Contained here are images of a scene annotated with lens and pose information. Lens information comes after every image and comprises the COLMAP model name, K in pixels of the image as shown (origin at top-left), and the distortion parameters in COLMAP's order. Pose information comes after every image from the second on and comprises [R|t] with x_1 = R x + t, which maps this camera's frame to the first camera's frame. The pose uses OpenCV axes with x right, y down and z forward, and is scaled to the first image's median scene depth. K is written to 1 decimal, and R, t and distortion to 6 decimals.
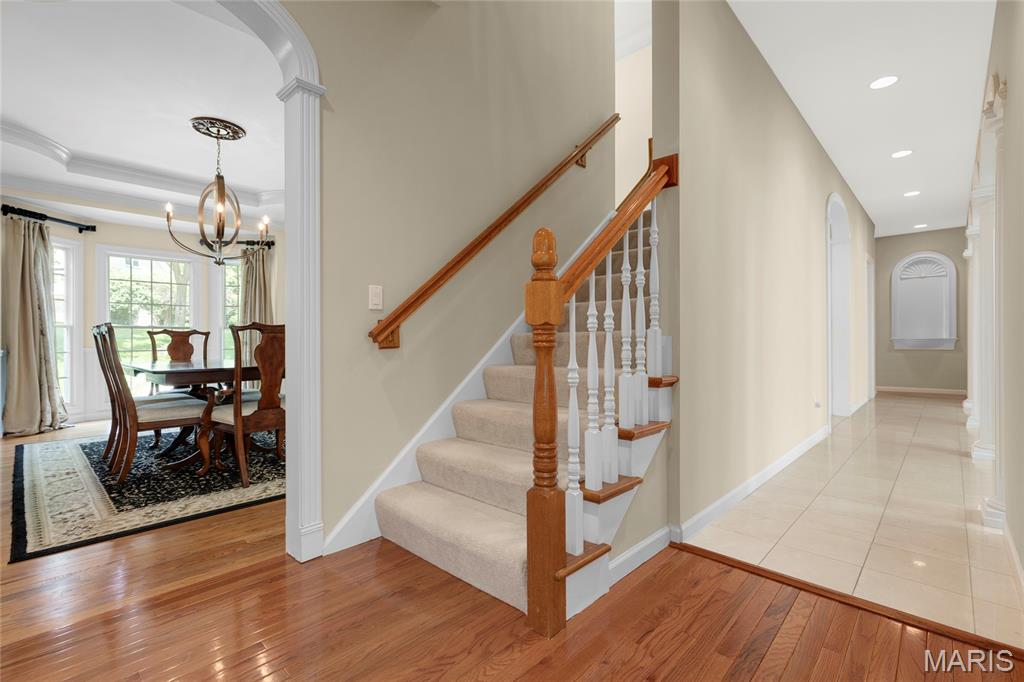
lens RADIAL K [[458.2, 0, 512.0], [0, 458.2, 341.0], [0, 0, 1]] dist [0.000093, -0.000508]
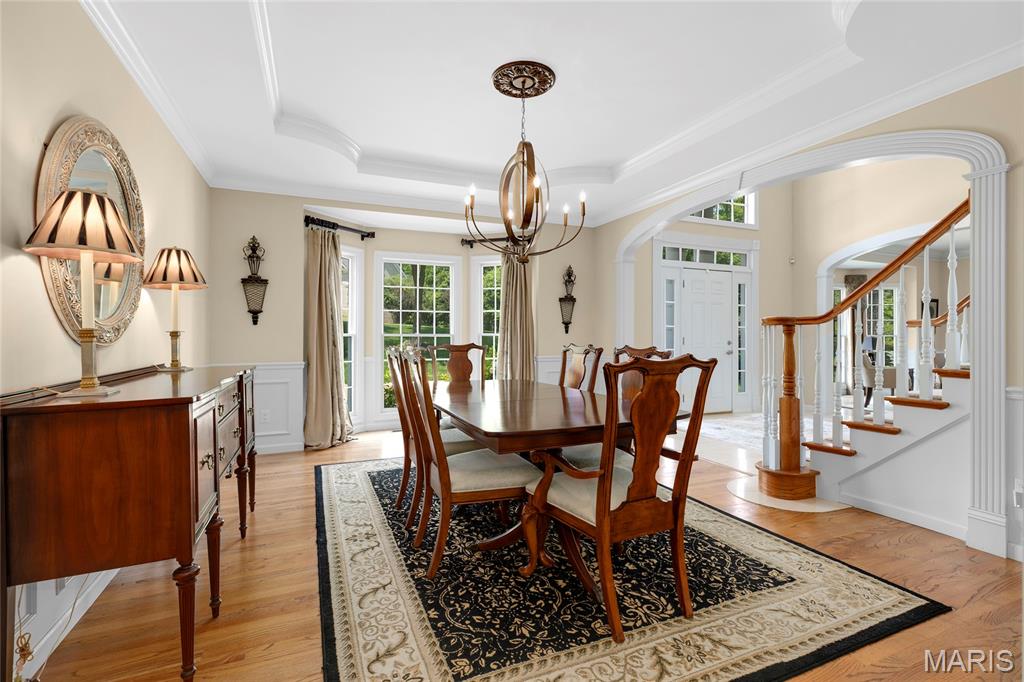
lens RADIAL K [[464.3, 0, 508.5], [0, 464.3, 334.0], [0, 0, 1]] dist [0.002630, -0.000117]
pose [[0.914945, 0.007405, -0.403510, -0.449808], [-0.008453, 0.999964, -0.000816, -0.064426], [0.403489, 0.004157, 0.914975, 0.382356]]
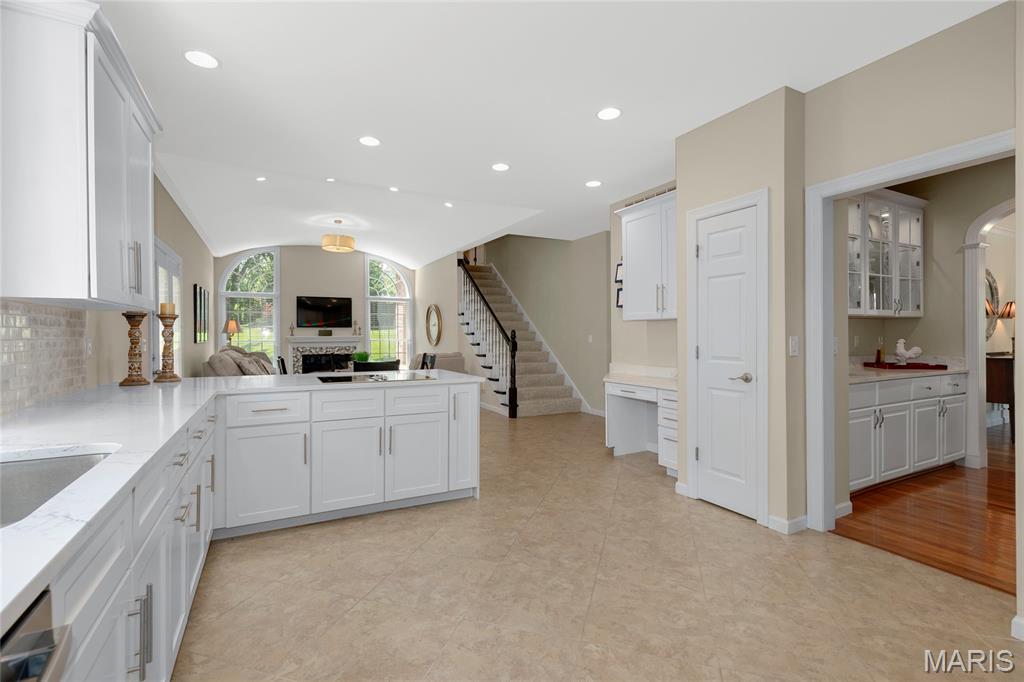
lens RADIAL K [[460.3, 0, 513.9], [0, 460.3, 332.5], [0, 0, 1]] dist [-0.000582, -0.000301]
pose [[-0.314416, 0.009013, -0.949243, 1.167550], [-0.000767, 0.999952, 0.009749, -0.102649], [0.949285, 0.003793, -0.314394, -0.484886]]
